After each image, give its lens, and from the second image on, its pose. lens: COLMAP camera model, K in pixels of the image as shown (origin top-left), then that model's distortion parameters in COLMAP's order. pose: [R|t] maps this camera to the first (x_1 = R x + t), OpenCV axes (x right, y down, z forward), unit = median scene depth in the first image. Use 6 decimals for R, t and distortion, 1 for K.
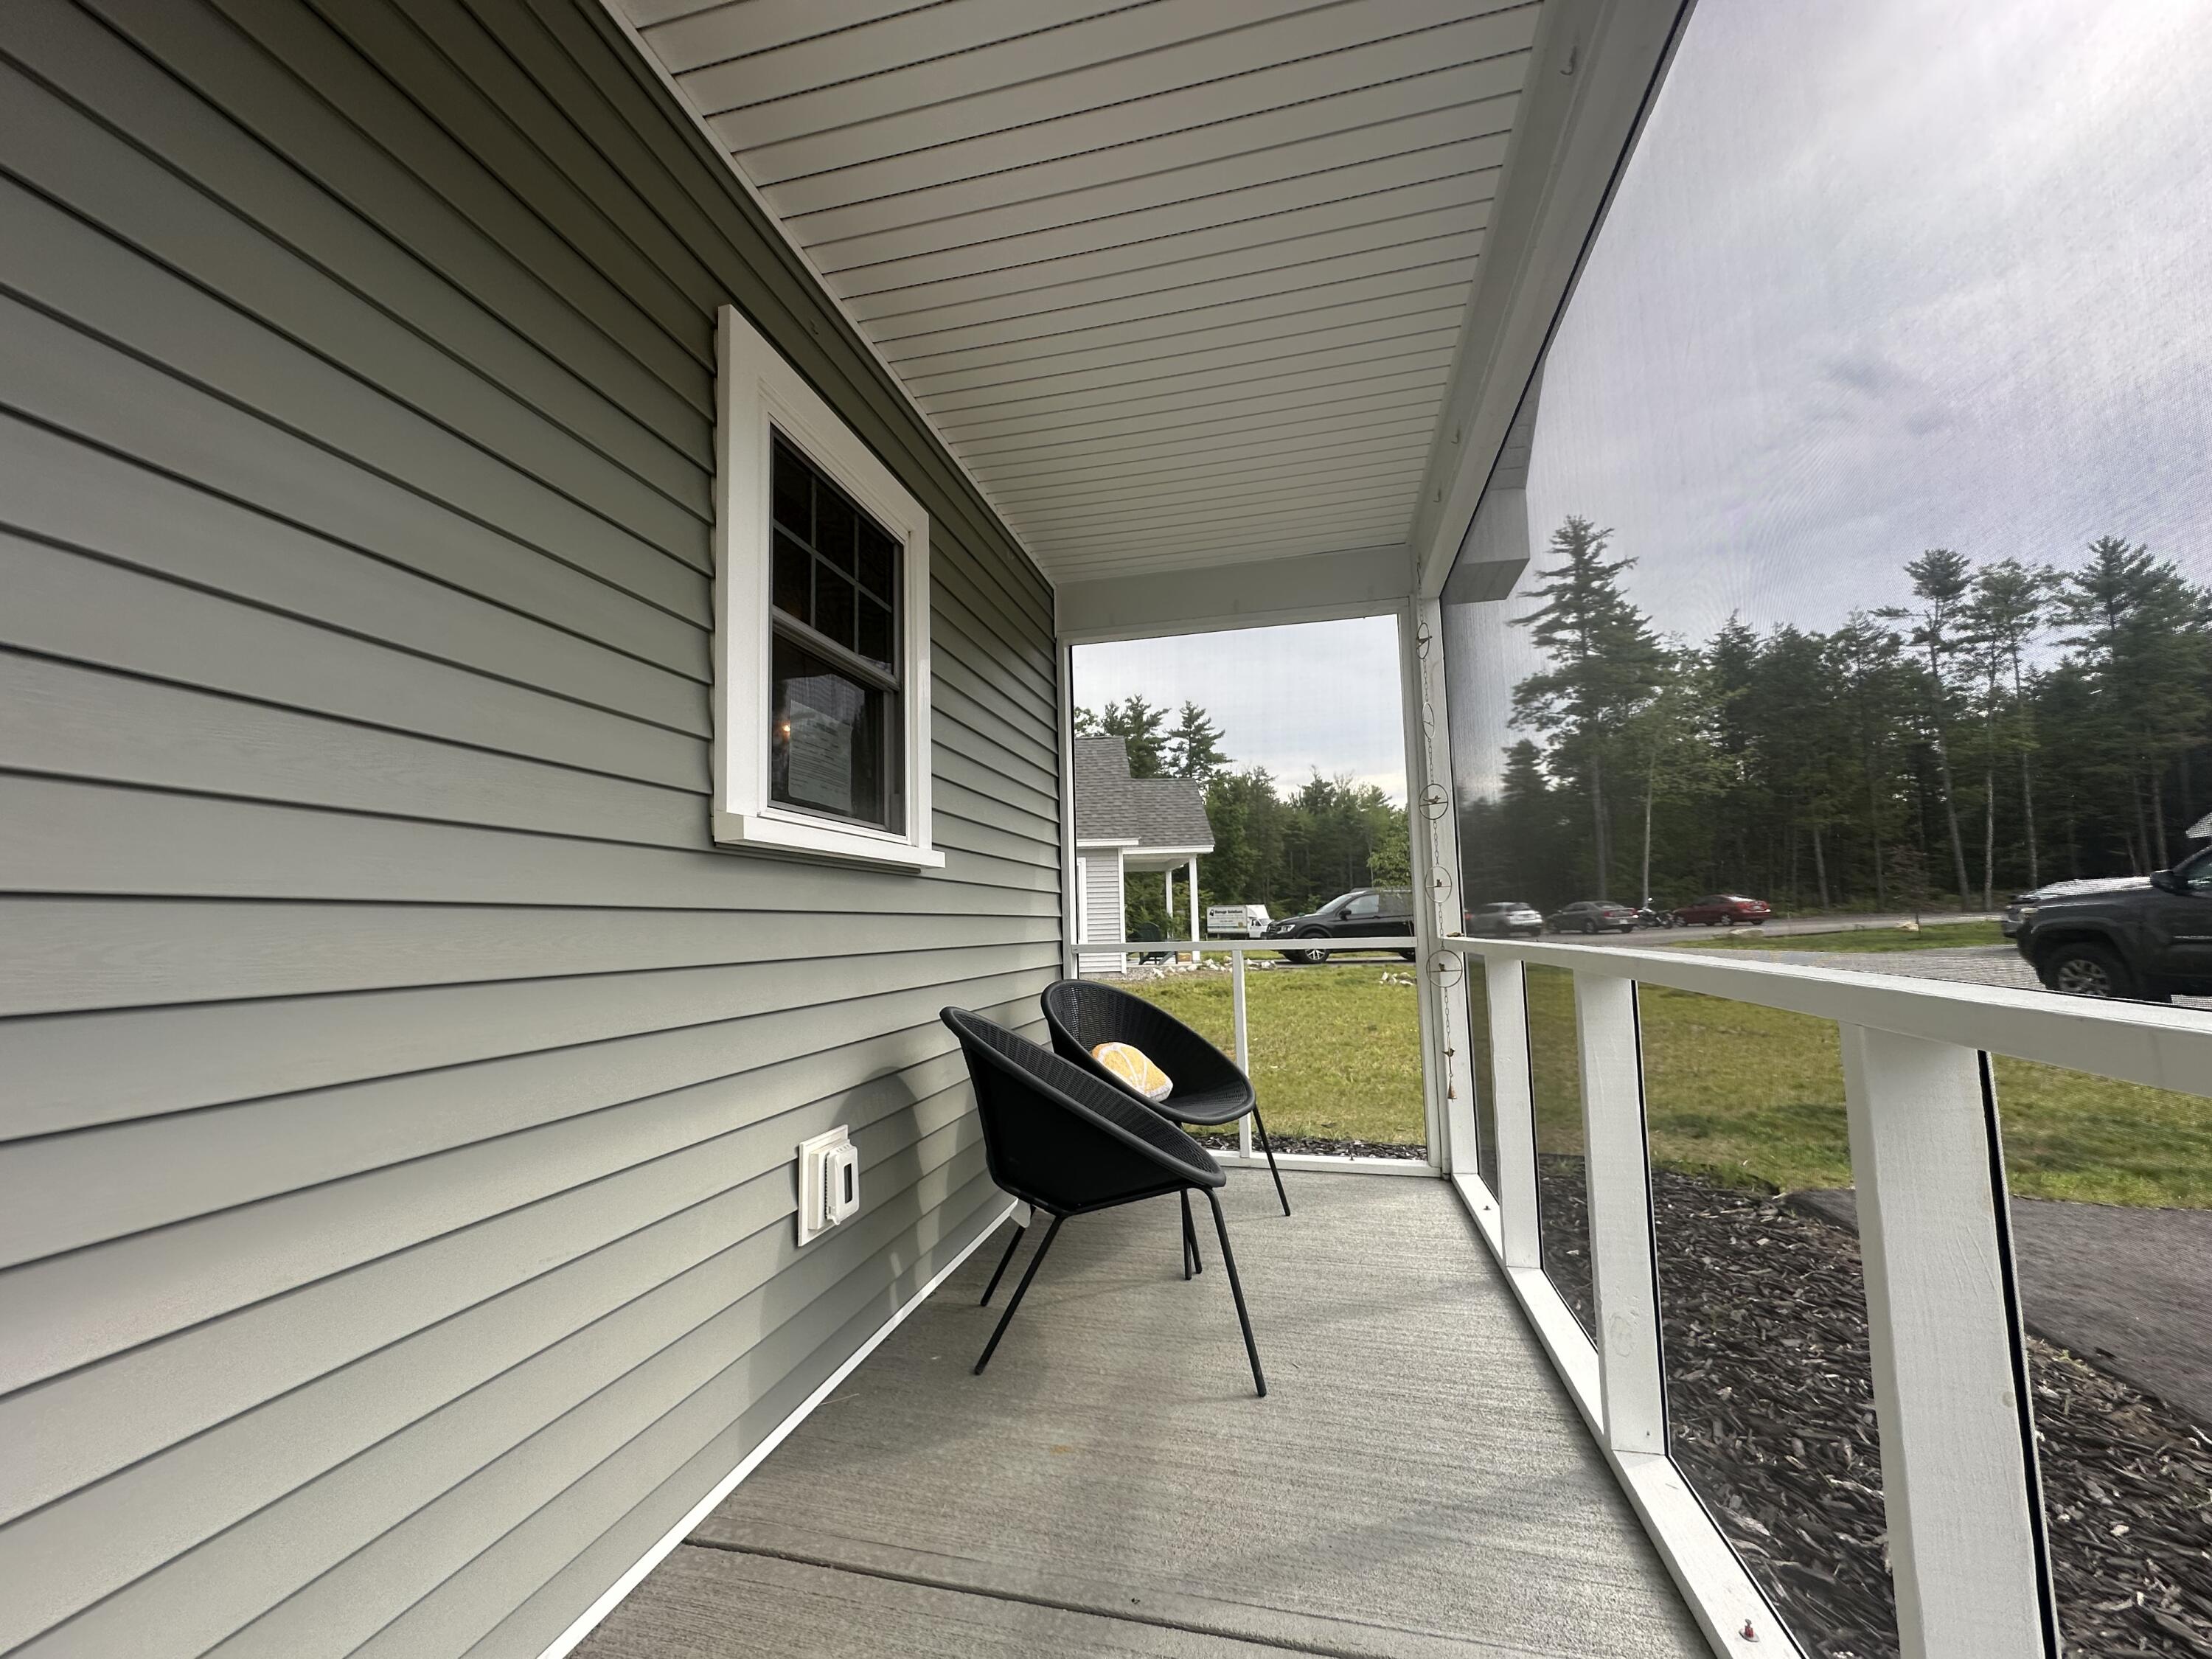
lens RADIAL K [[882.2, 0, 1103.8], [0, 882.2, 831.0], [0, 0, 1]] dist [-0.002855, 0.000034]
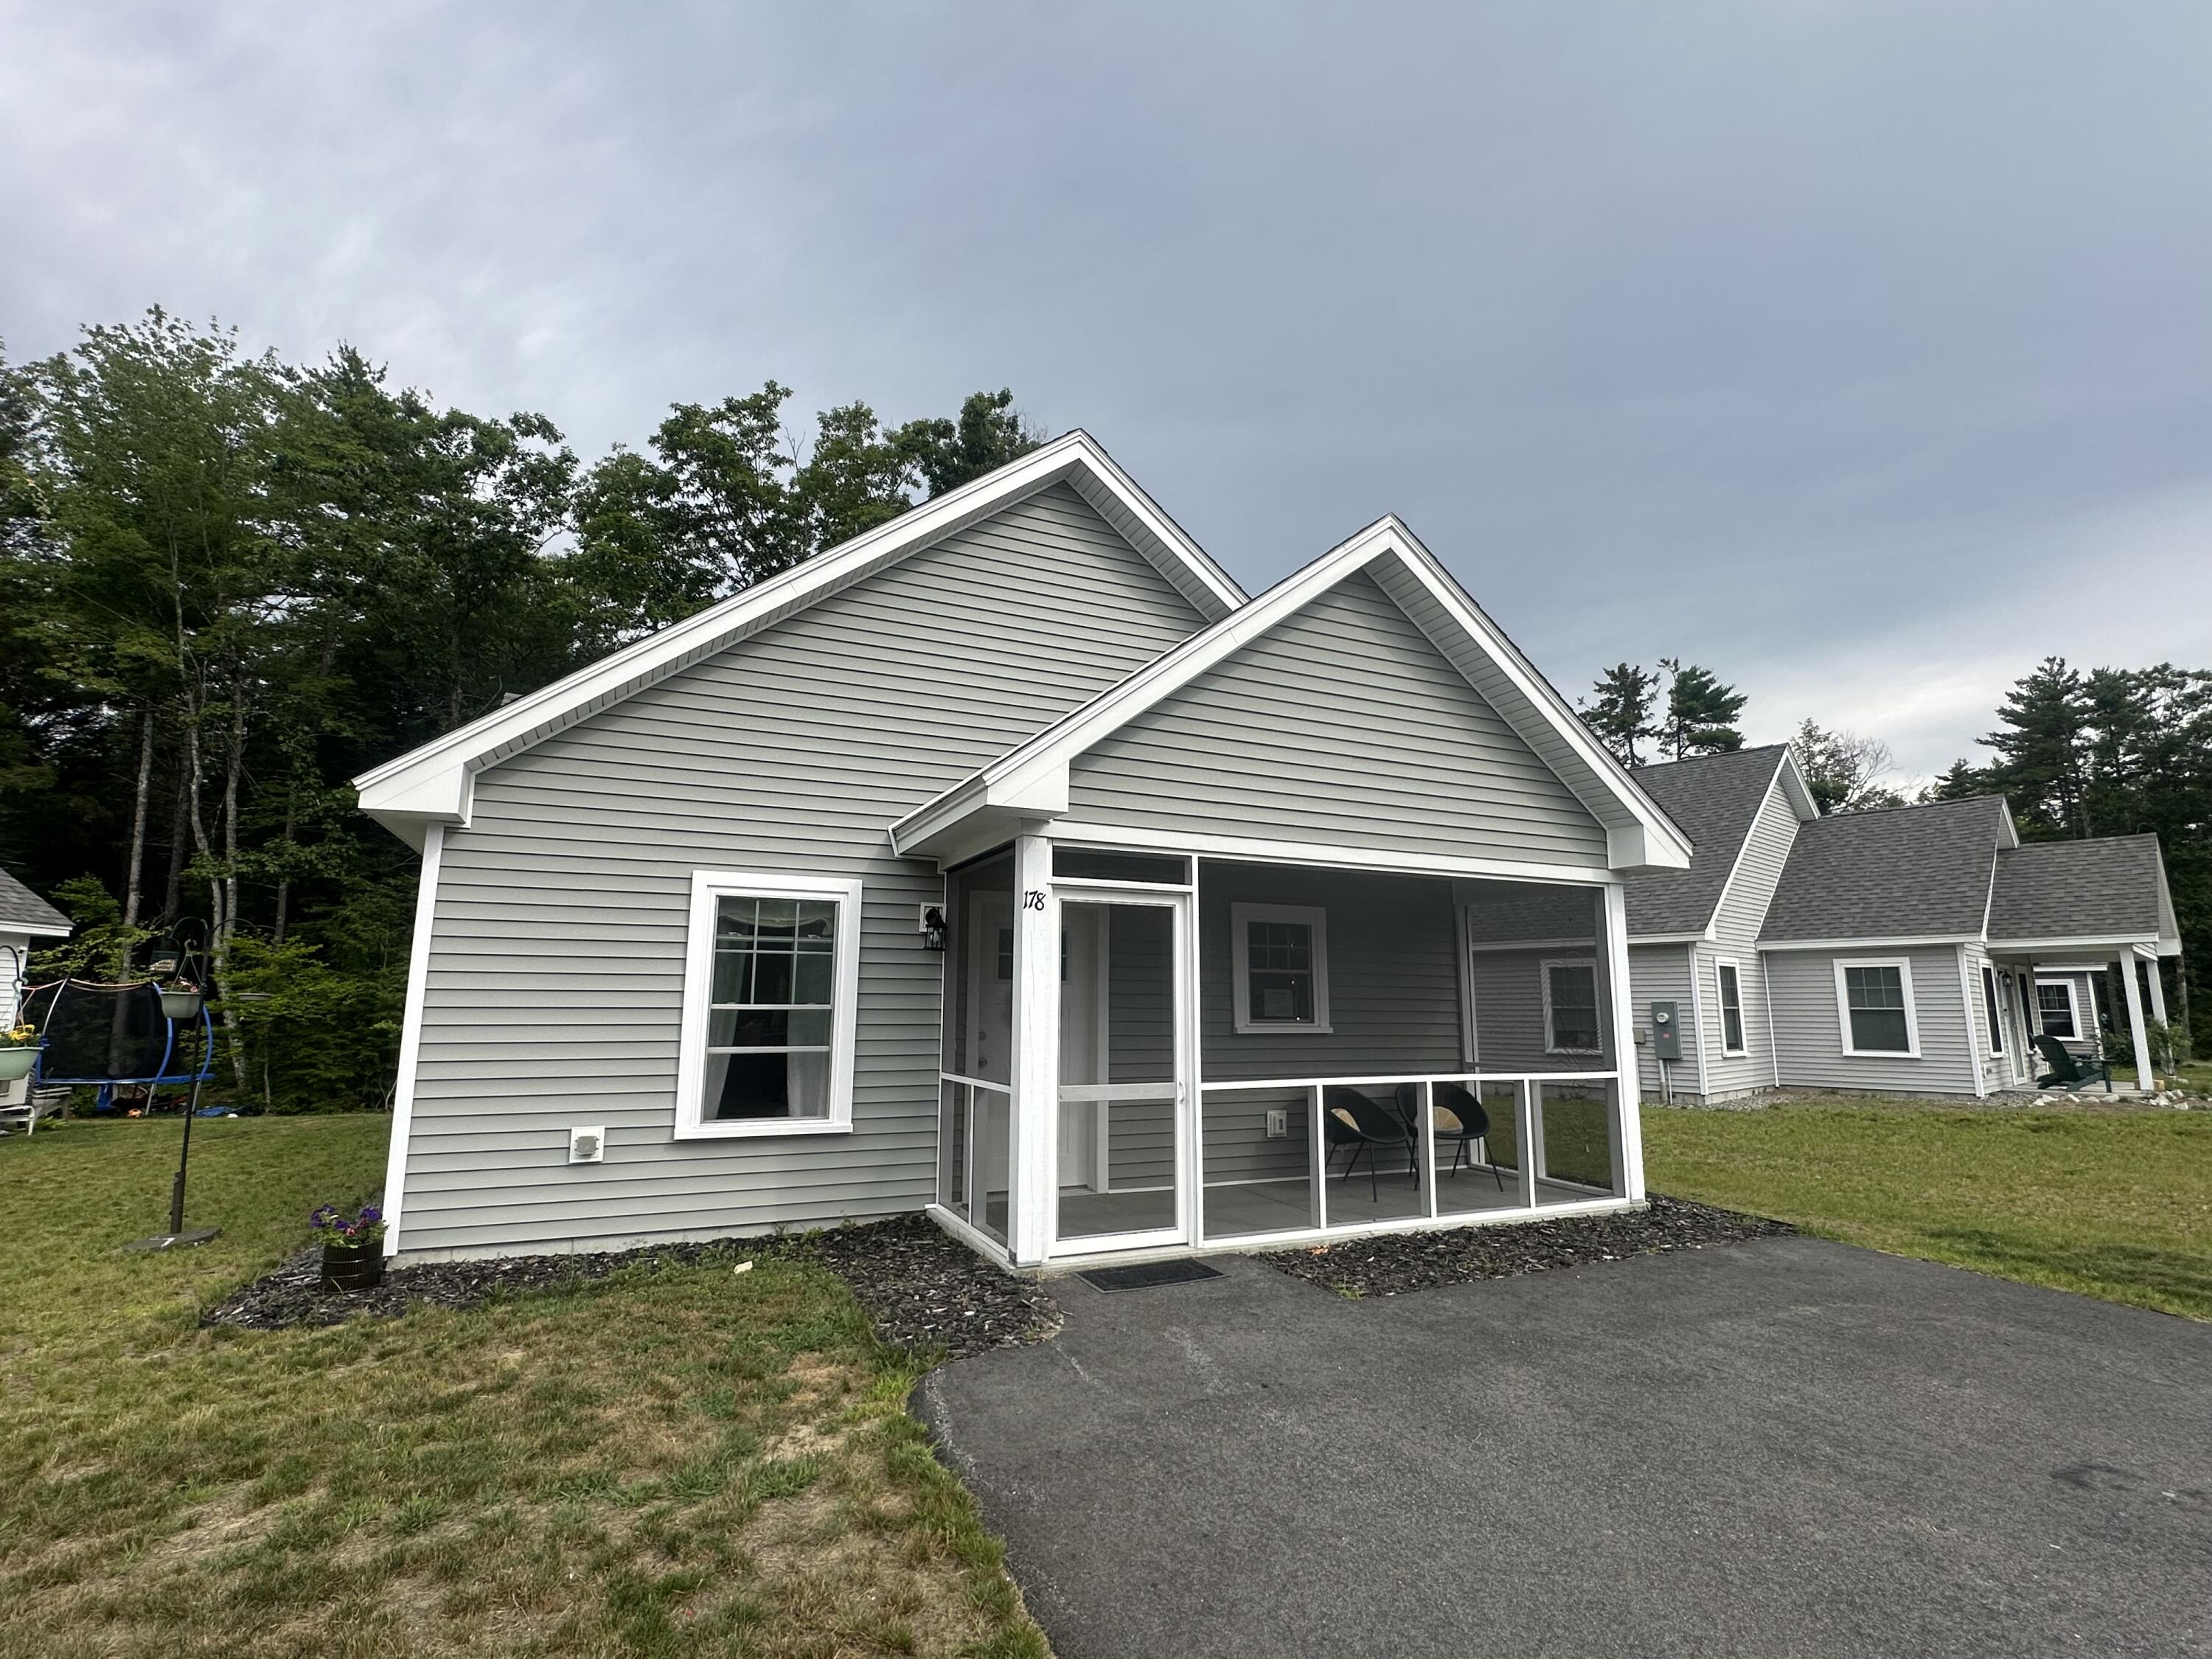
lens RADIAL K [[1031.9, 0, 1106.0], [0, 1031.9, 829.5], [0, 0, 1]] dist [0.002224, 0.000418]
pose [[0.612574, -0.105609, -0.783326, 0.106329], [0.060800, 0.994393, -0.086518, -0.019057], [0.788072, 0.005372, 0.615560, -0.085839]]
